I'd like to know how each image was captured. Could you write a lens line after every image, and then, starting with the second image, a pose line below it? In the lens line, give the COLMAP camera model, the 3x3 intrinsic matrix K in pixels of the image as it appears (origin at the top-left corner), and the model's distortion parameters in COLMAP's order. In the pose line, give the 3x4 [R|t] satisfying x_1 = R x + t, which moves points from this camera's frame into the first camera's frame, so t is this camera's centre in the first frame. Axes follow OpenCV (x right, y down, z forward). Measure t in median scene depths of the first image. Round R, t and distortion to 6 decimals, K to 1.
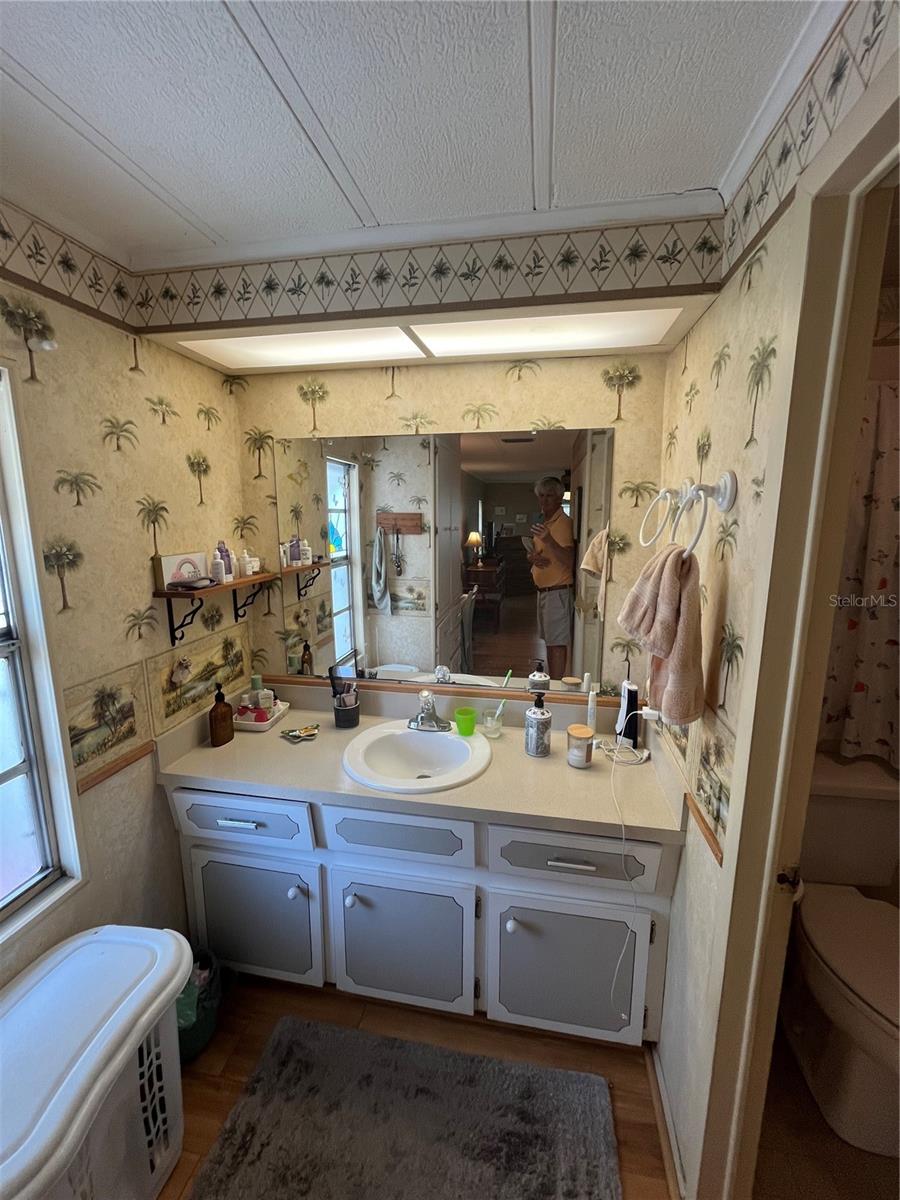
lens RADIAL K [[483.4, 0, 448.8], [0, 483.4, 597.5], [0, 0, 1]] dist [-0.001933, -0.000310]
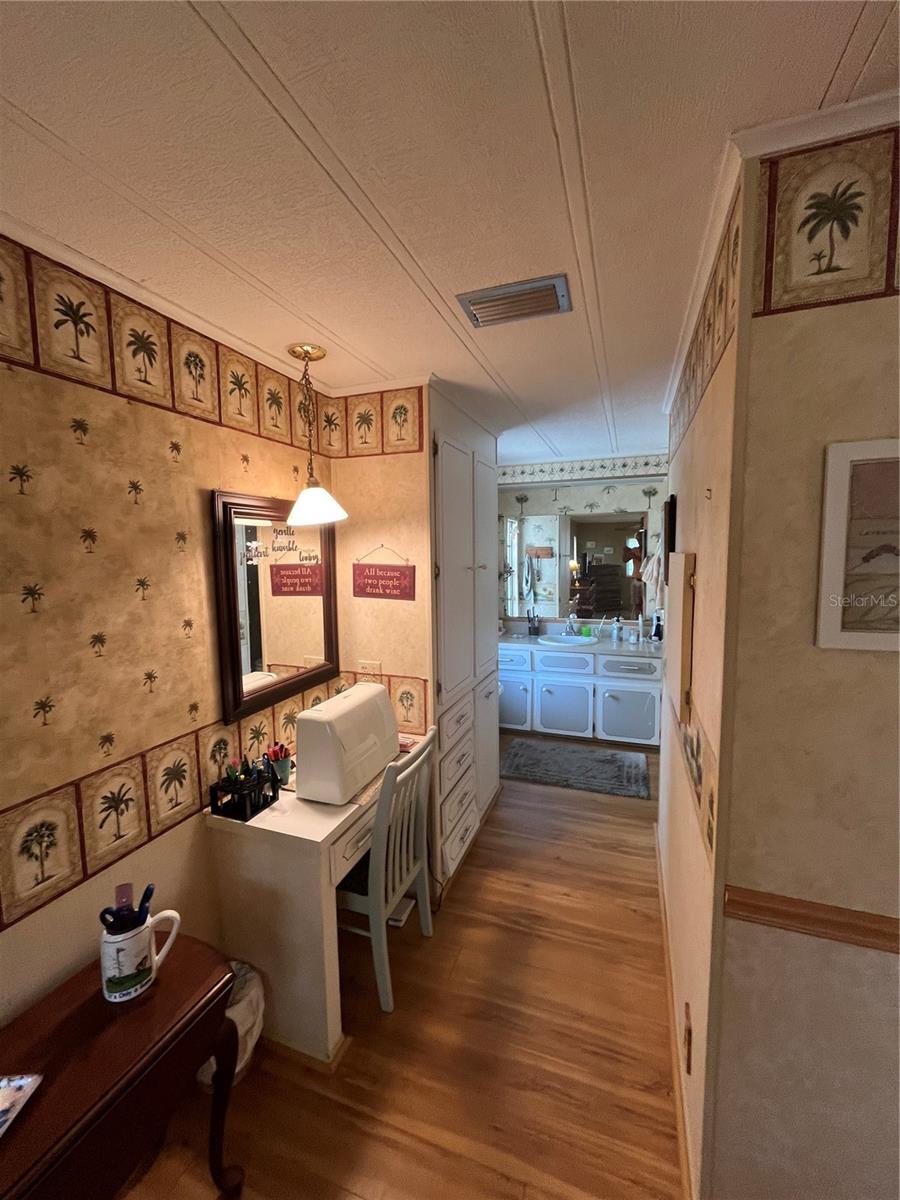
lens RADIAL K [[483.4, 0, 453.3], [0, 483.4, 594.9], [0, 0, 1]] dist [-0.001933, -0.000310]
pose [[0.986914, 0.002660, -0.161223, -0.127693], [-0.014872, 0.997103, -0.074590, 0.144995], [0.160558, 0.076012, 0.984095, -0.820781]]
